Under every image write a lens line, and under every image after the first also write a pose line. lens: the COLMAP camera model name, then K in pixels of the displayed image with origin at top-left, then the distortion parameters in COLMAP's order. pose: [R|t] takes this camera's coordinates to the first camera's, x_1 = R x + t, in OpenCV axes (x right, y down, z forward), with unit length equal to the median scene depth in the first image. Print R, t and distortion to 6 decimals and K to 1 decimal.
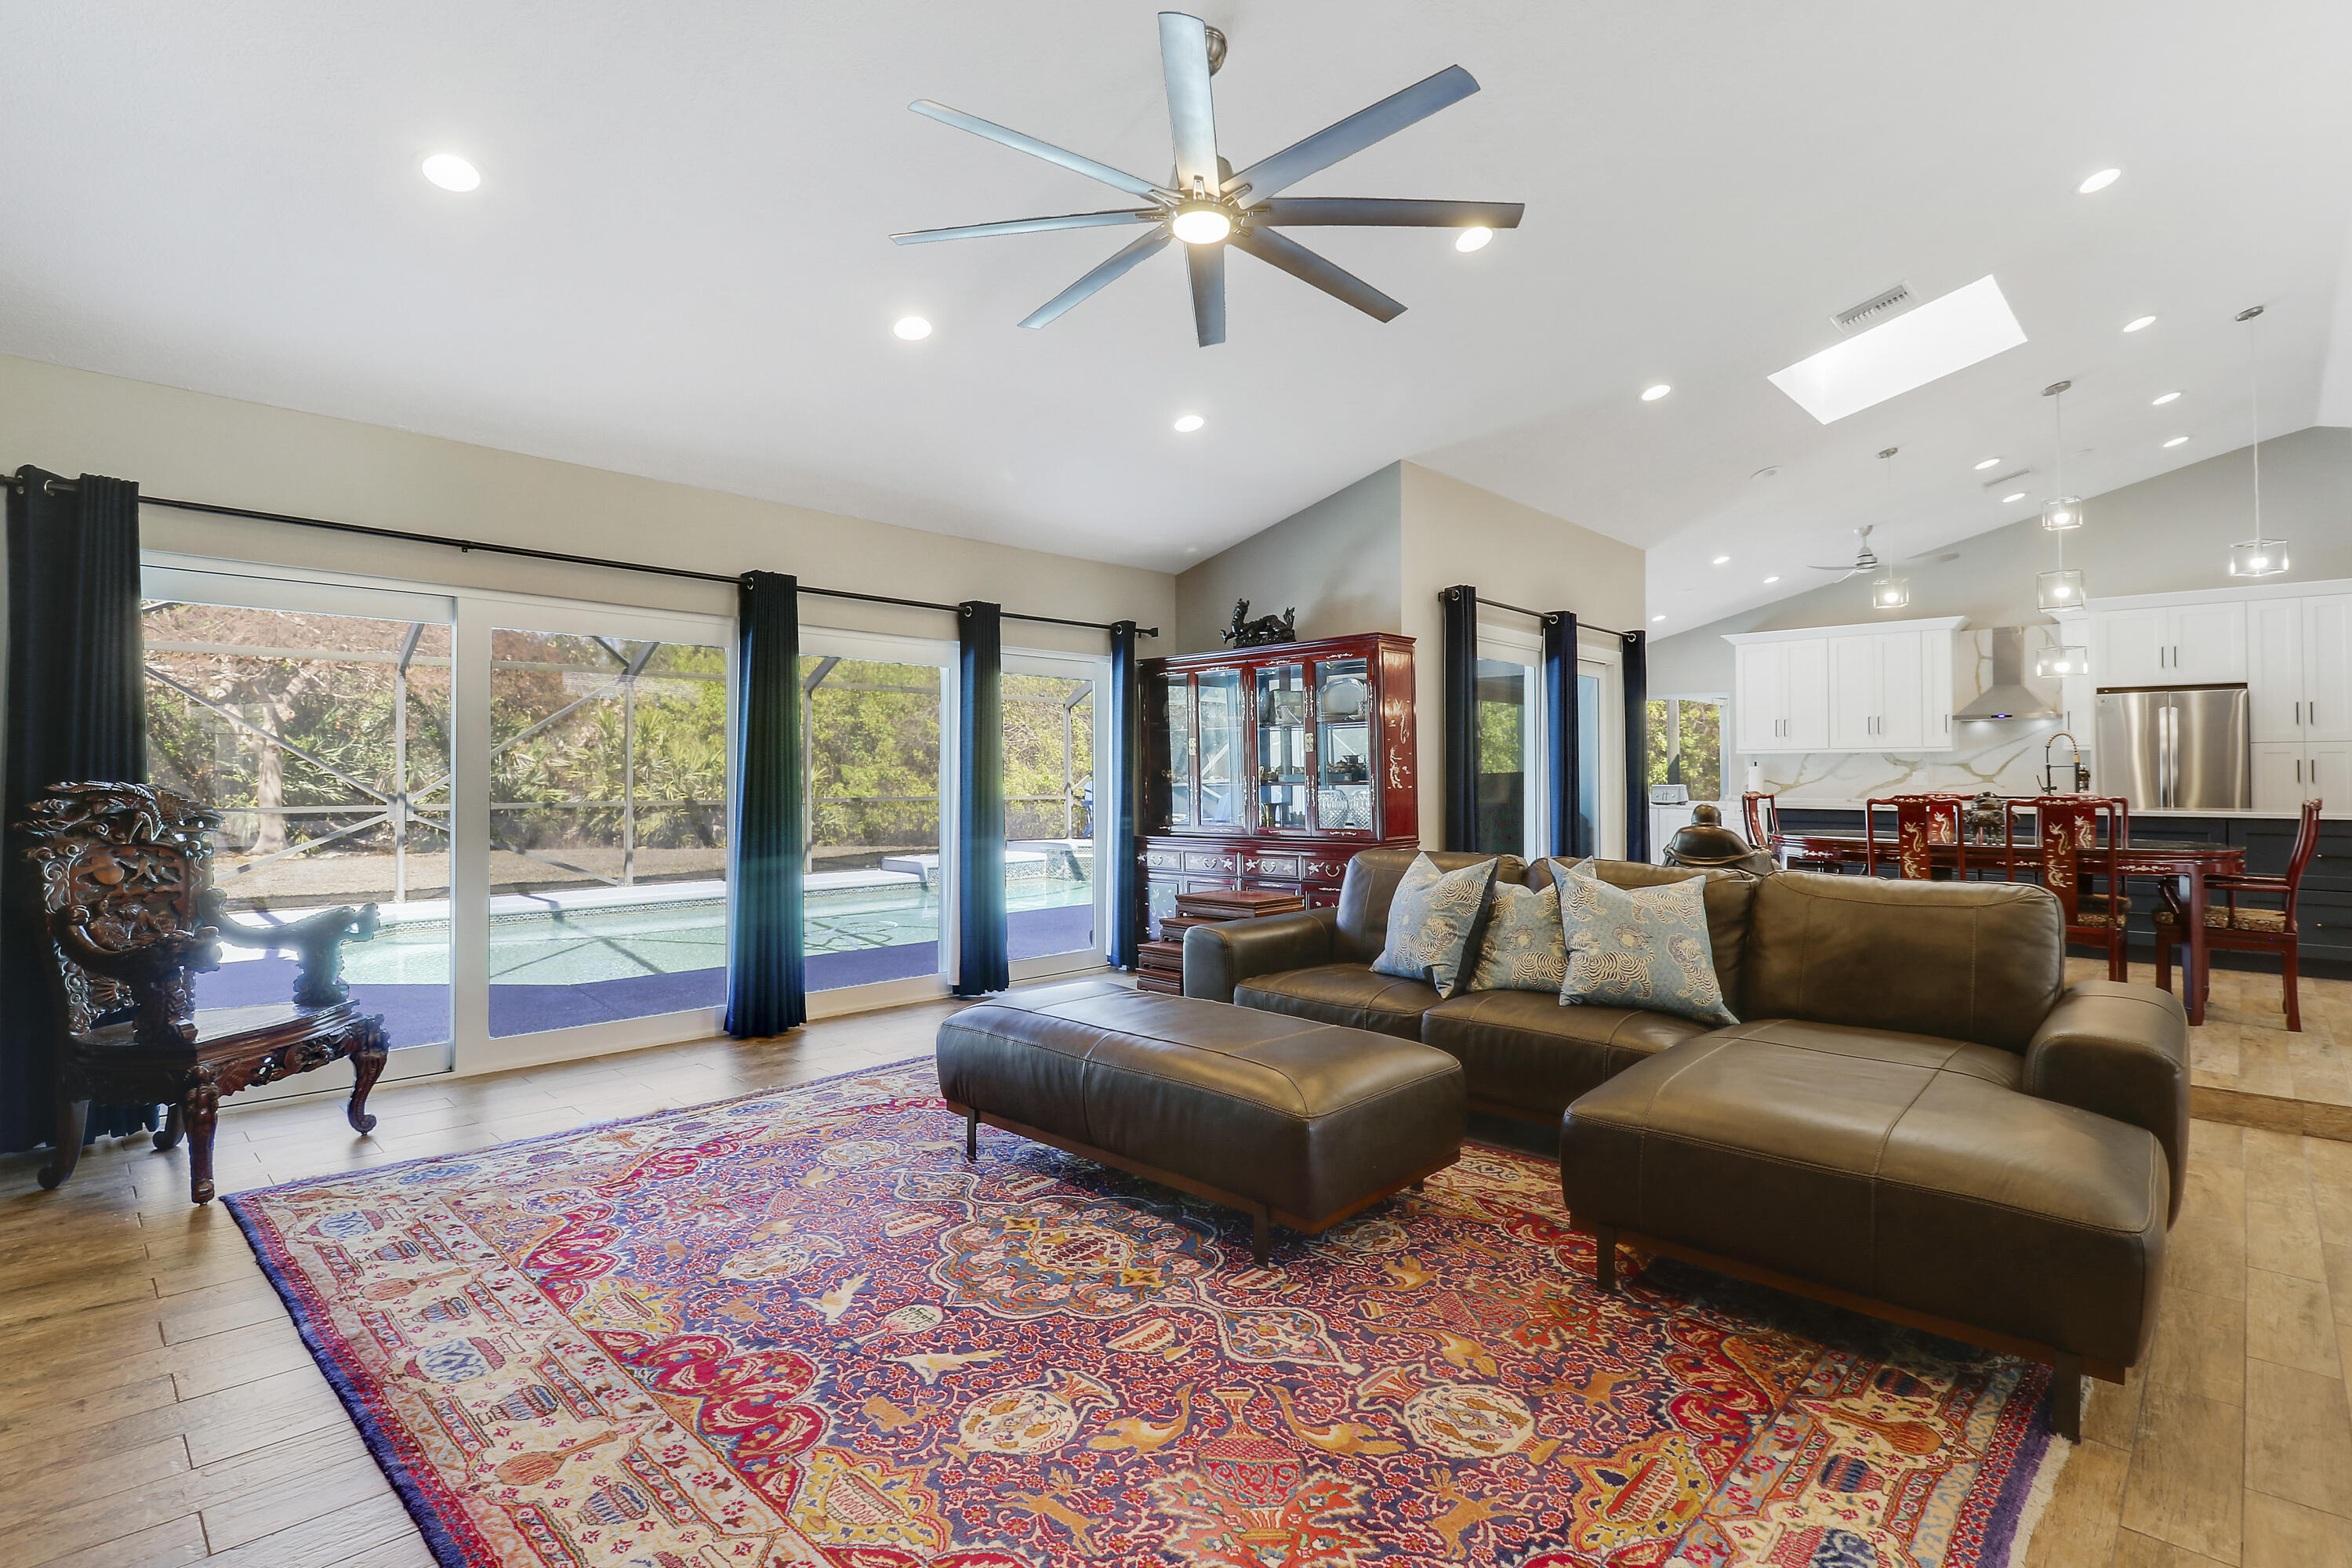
lens RADIAL K [[1118.6, 0, 1186.0], [0, 1118.6, 761.9], [0, 0, 1]] dist [0.001240, -0.013308]
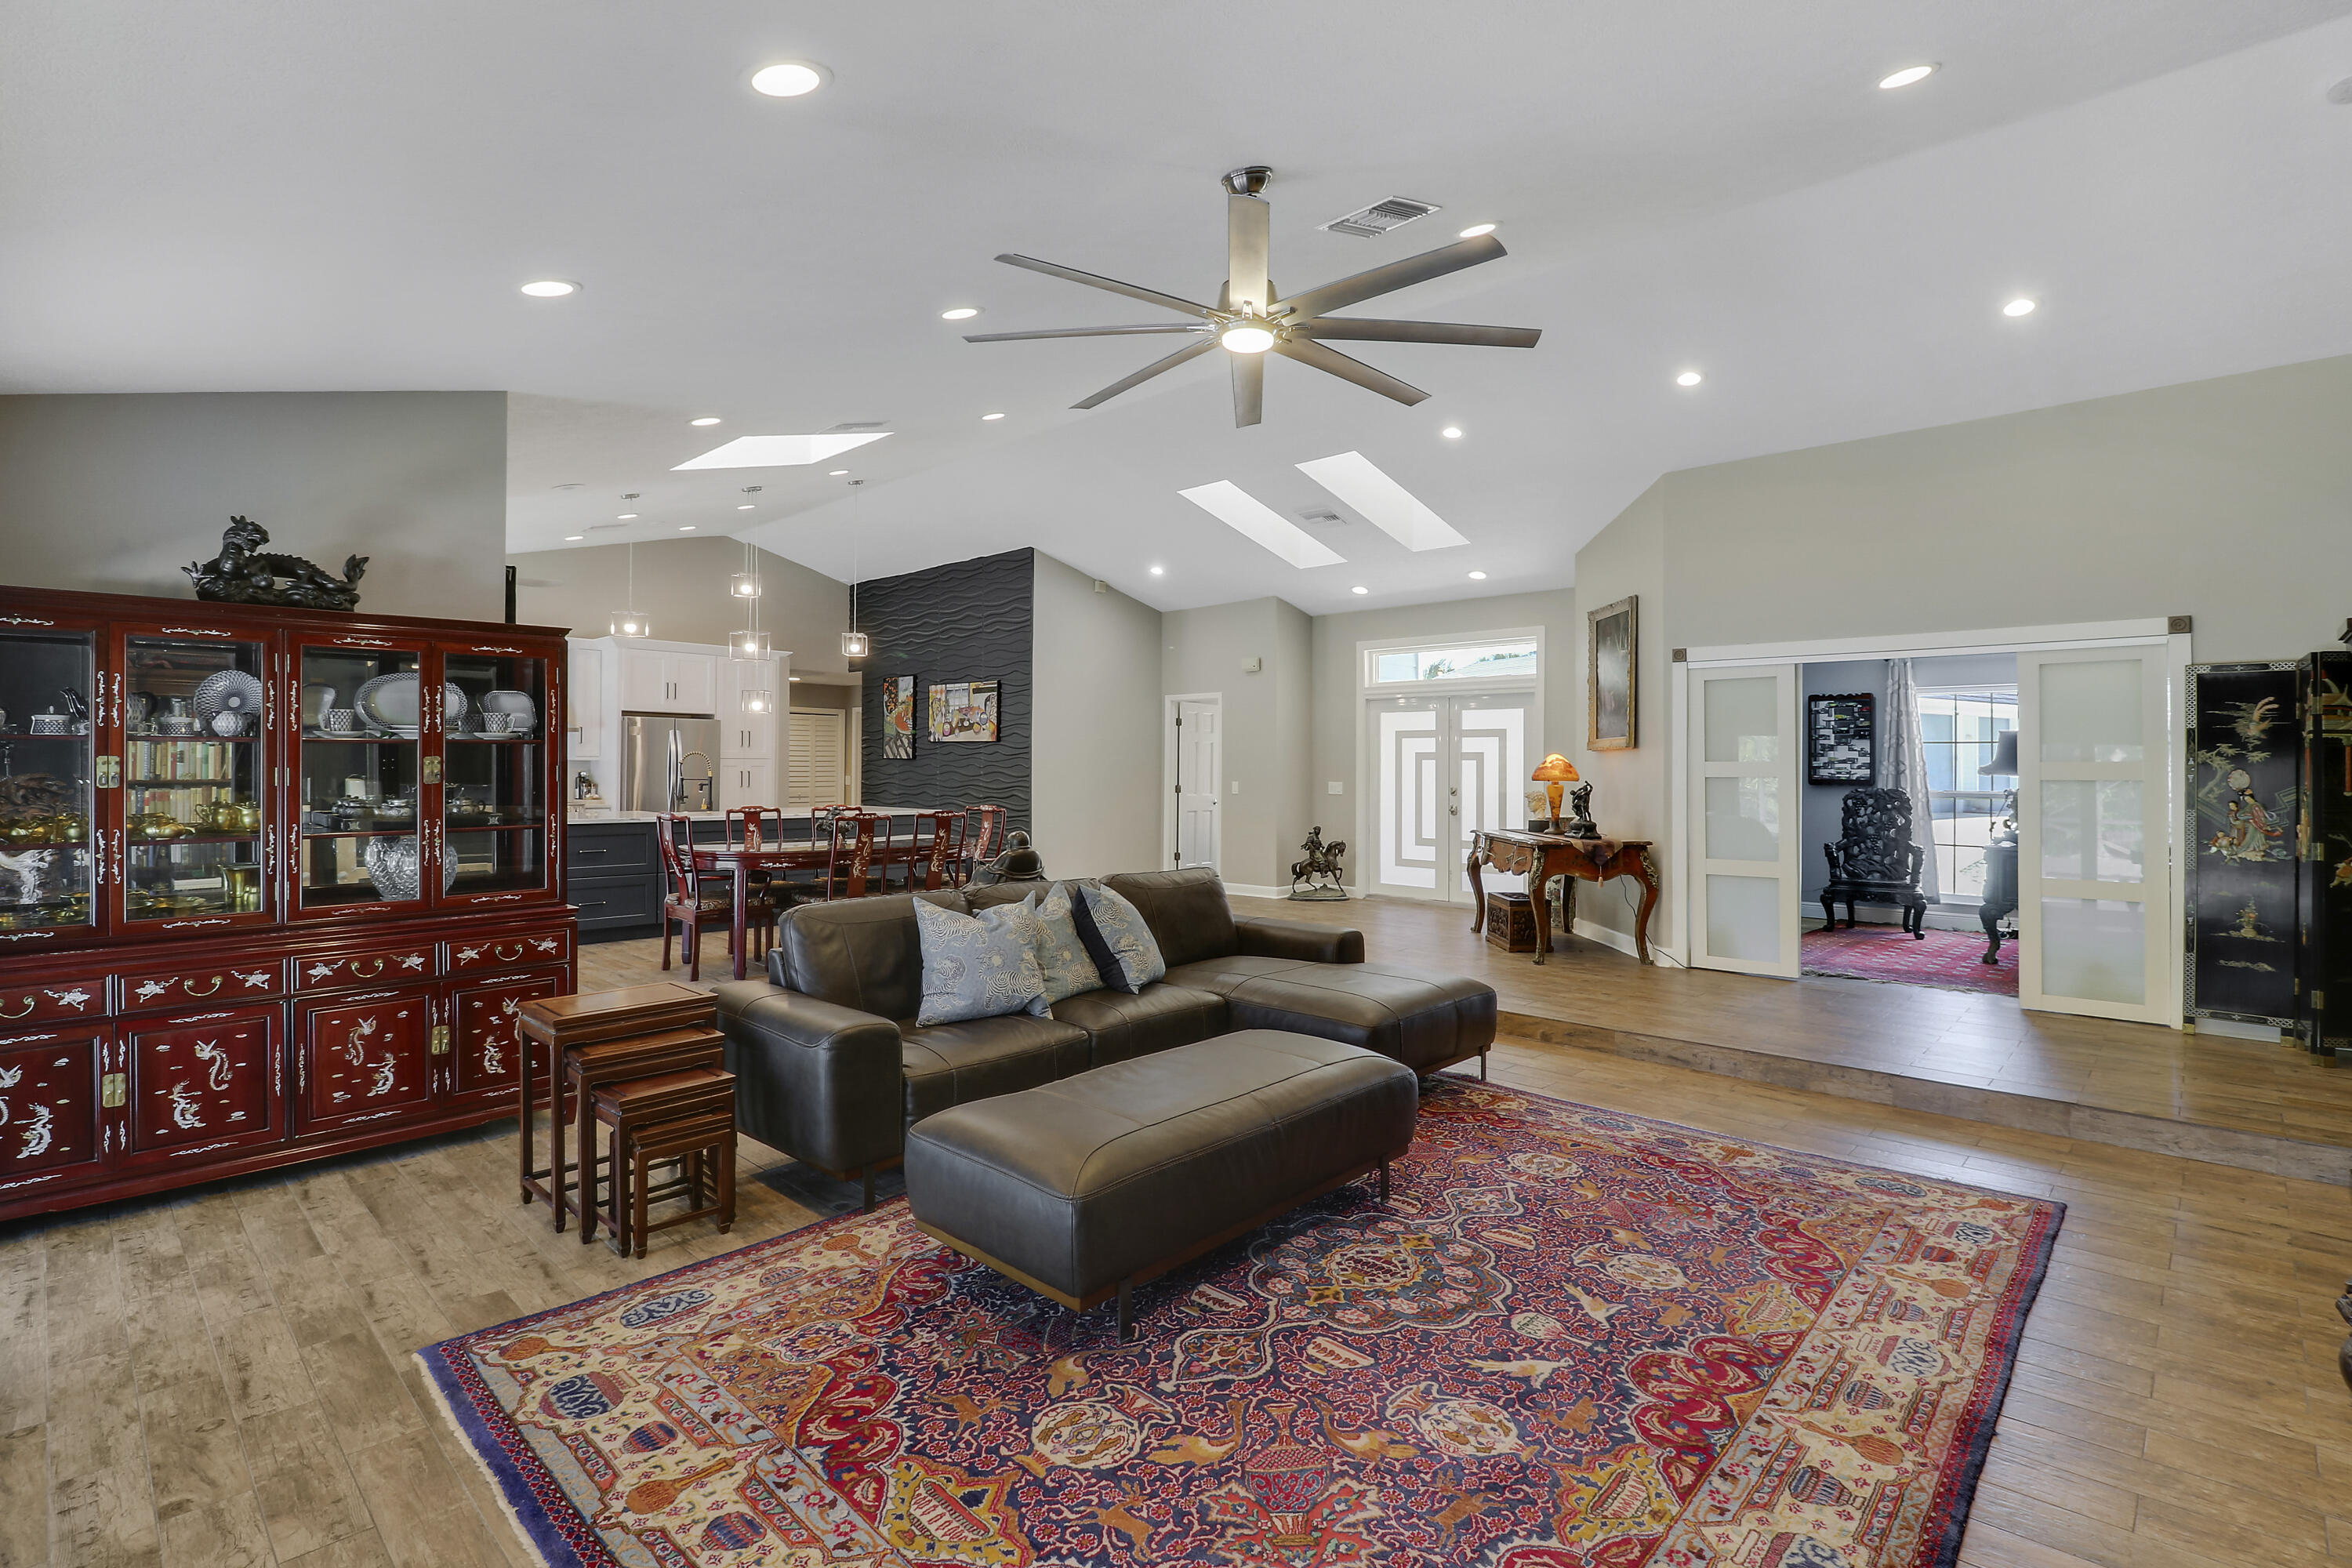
lens RADIAL K [[1090.4, 0, 1198.8], [0, 1090.4, 752.8], [0, 0, 1]] dist [0.003813, -0.013461]
pose [[-0.007503, 0.009756, 0.999924, -1.203443], [-0.020286, 0.999745, -0.009906, -0.069962], [-0.999766, -0.020359, -0.007303, 1.194036]]
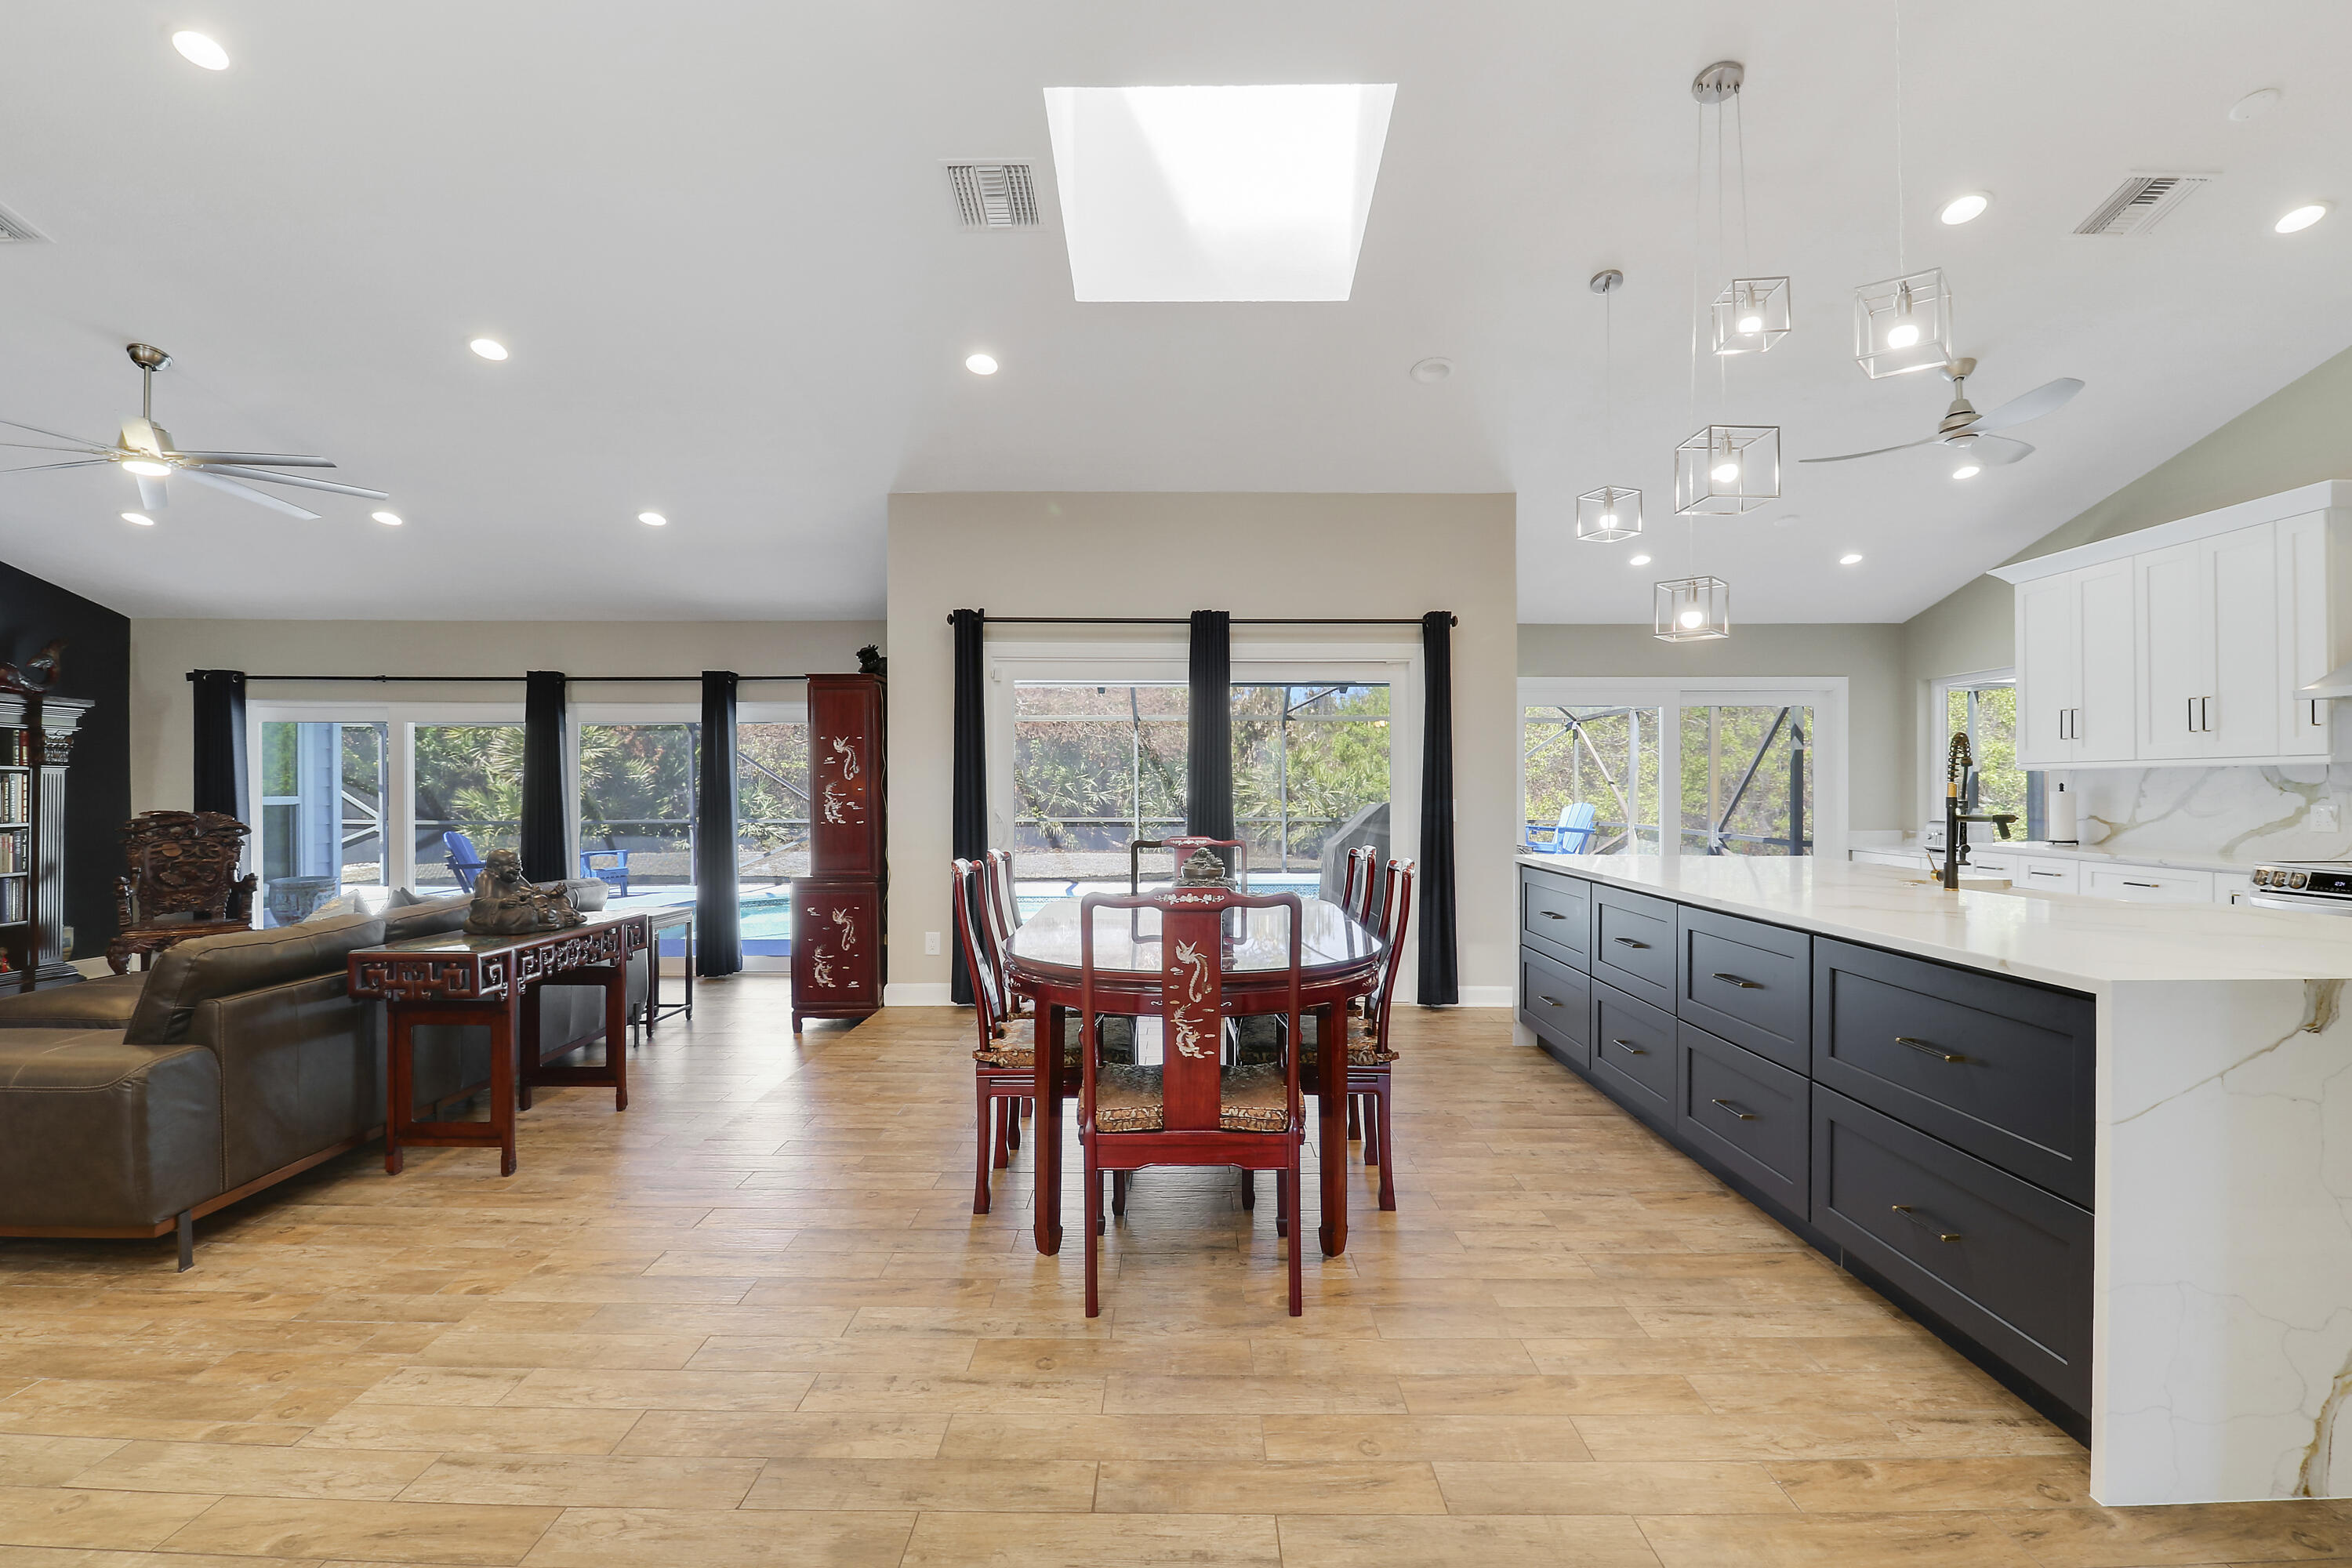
lens RADIAL K [[1118.6, 0, 1186.0], [0, 1118.6, 761.9], [0, 0, 1]] dist [0.001240, -0.013308]
pose [[0.688925, -0.018717, -0.724591, 2.479346], [0.010959, 0.999821, -0.015407, -0.029224], [0.724750, 0.002673, 0.689007, 1.125674]]
